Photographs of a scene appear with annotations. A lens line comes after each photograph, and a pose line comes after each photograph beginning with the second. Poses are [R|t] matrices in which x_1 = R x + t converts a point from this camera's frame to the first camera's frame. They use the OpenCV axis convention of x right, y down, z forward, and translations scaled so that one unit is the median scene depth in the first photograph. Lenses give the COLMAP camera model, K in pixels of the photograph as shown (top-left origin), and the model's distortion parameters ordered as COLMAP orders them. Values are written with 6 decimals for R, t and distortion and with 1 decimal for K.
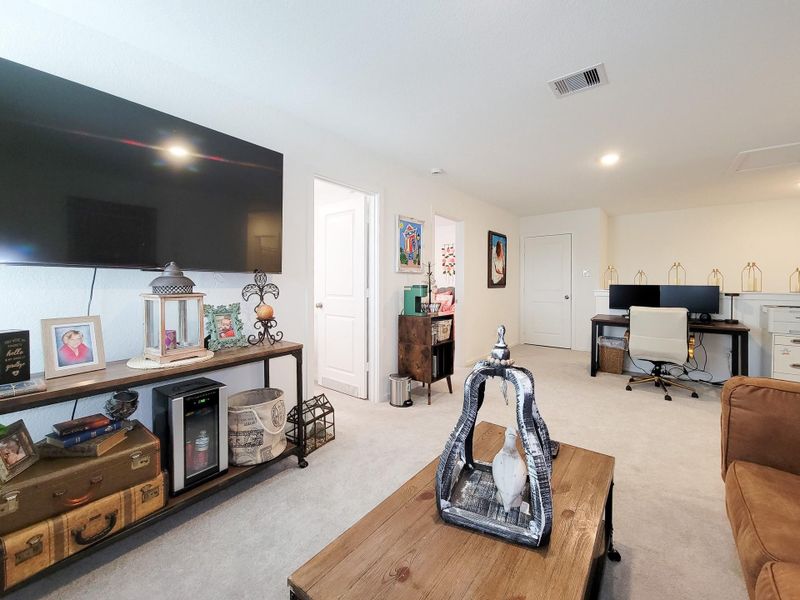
lens RADIAL K [[333.8, 0, 396.7], [0, 333.8, 292.7], [0, 0, 1]] dist [-0.000692, -0.000570]
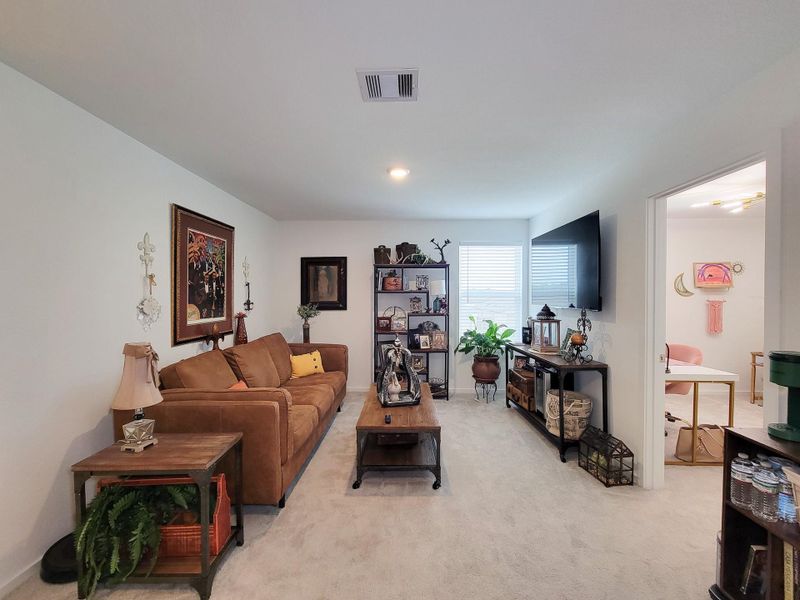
lens RADIAL K [[326.7, 0, 401.8], [0, 326.7, 307.2], [0, 0, 1]] dist [-0.000327, -0.000077]
pose [[-0.792765, 0.021514, -0.609148, 0.575476], [-0.014942, 0.998391, 0.054708, -0.078428], [0.609344, 0.052473, -0.791168, 0.941164]]
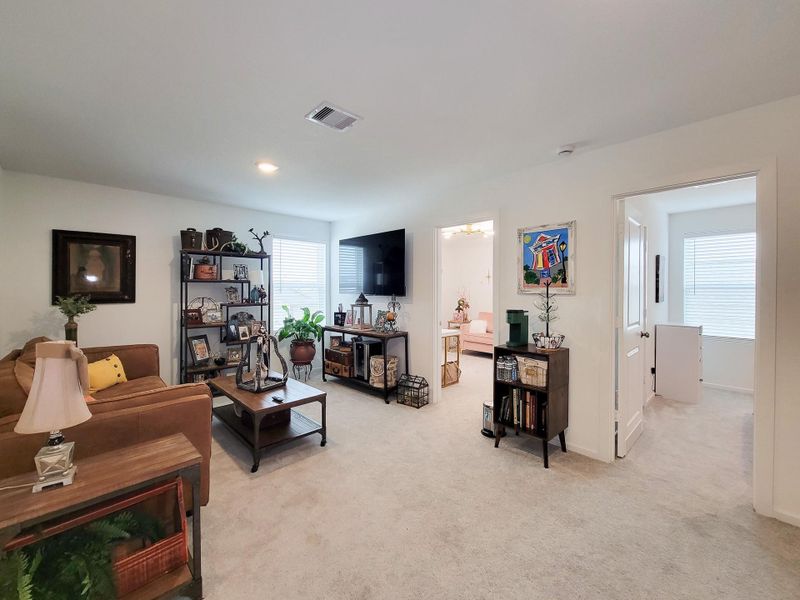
lens RADIAL K [[328.2, 0, 402.5], [0, 328.2, 300.5], [0, 0, 1]] dist [-0.001515, -0.000743]
pose [[-0.130901, 0.034877, -0.990782, 0.866223], [-0.028099, 0.998849, 0.038873, -0.065018], [0.990997, 0.032928, -0.129771, 0.766455]]
